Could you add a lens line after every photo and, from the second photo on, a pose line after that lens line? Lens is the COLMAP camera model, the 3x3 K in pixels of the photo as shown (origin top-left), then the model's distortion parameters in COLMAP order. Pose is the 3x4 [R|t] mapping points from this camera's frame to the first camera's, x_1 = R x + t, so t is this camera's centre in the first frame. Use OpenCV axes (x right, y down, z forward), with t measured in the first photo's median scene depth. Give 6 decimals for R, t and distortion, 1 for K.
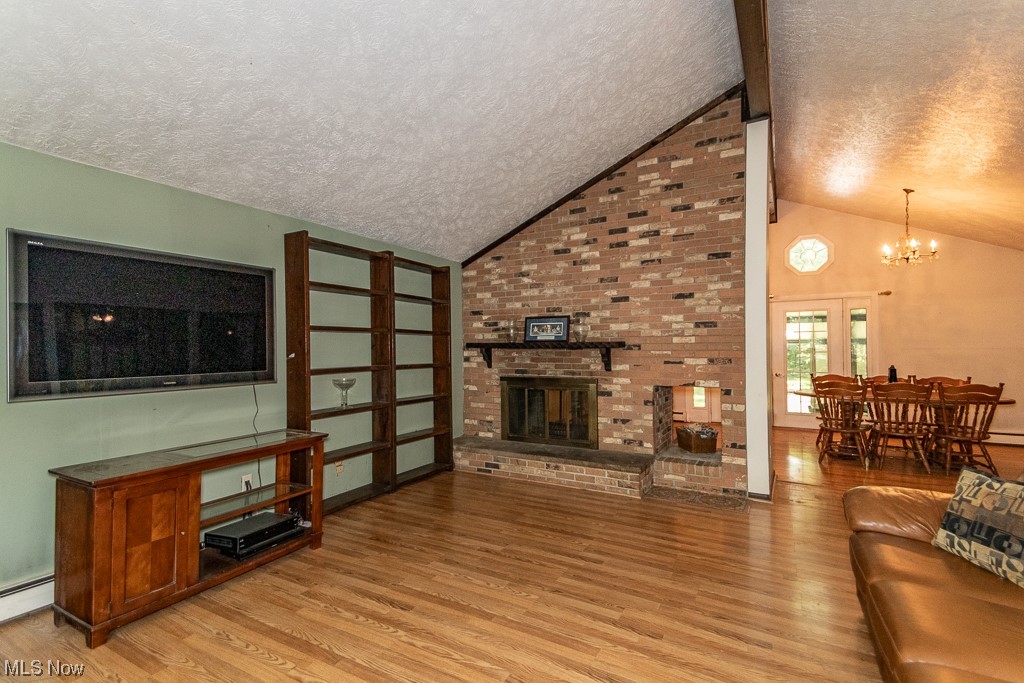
lens RADIAL K [[477.4, 0, 512.9], [0, 477.4, 345.7], [0, 0, 1]] dist [0.078099, -0.031794]
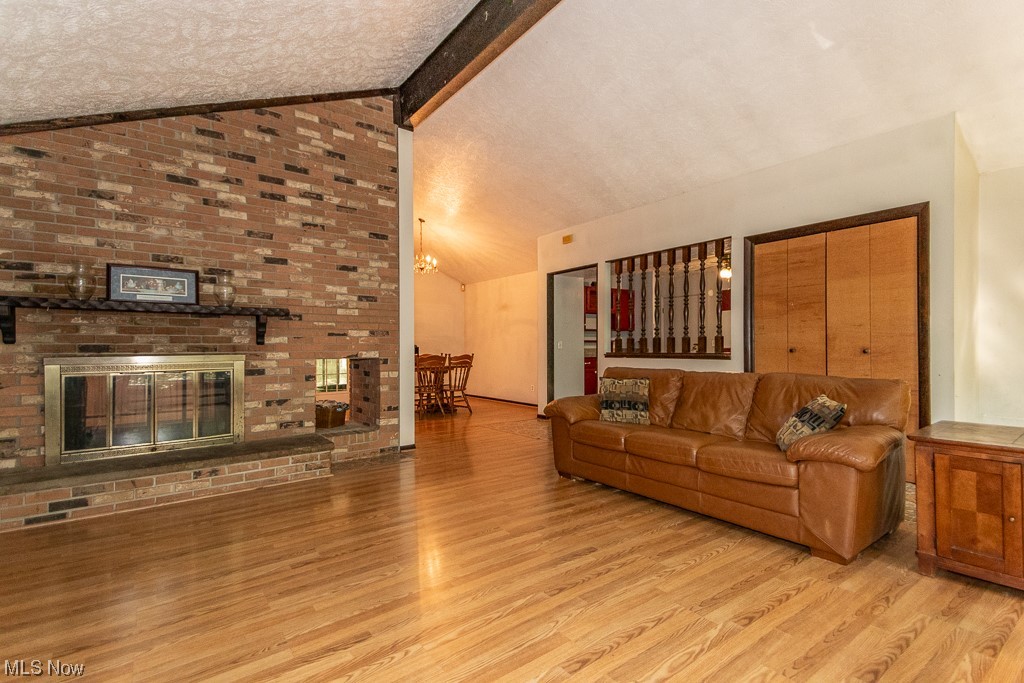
lens RADIAL K [[477.4, 0, 512.9], [0, 477.4, 345.7], [0, 0, 1]] dist [0.078099, -0.031794]
pose [[0.394276, 0.007206, 0.918964, -0.415709], [0.000834, 0.999966, -0.008199, 0.063969], [-0.918992, 0.003999, 0.394256, 0.273580]]
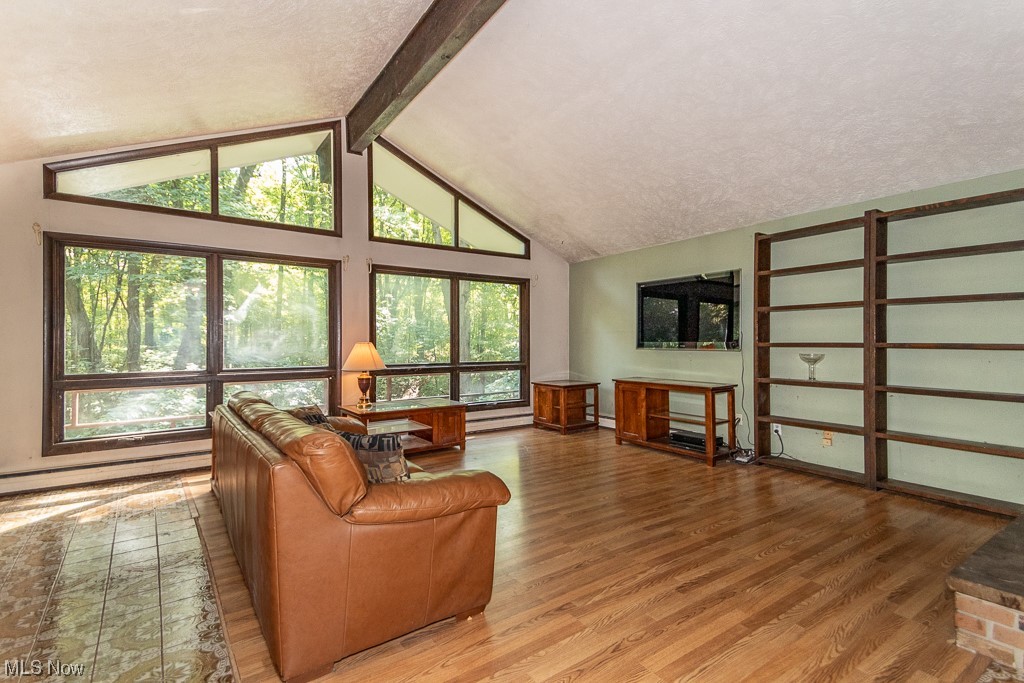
lens RADIAL K [[477.4, 0, 512.9], [0, 477.4, 345.7], [0, 0, 1]] dist [0.078099, -0.031794]
pose [[-0.431948, 0.011564, -0.901825, 0.765510], [0.006252, 0.999932, 0.009828, 0.031326], [0.901877, -0.001393, -0.431991, 0.749171]]
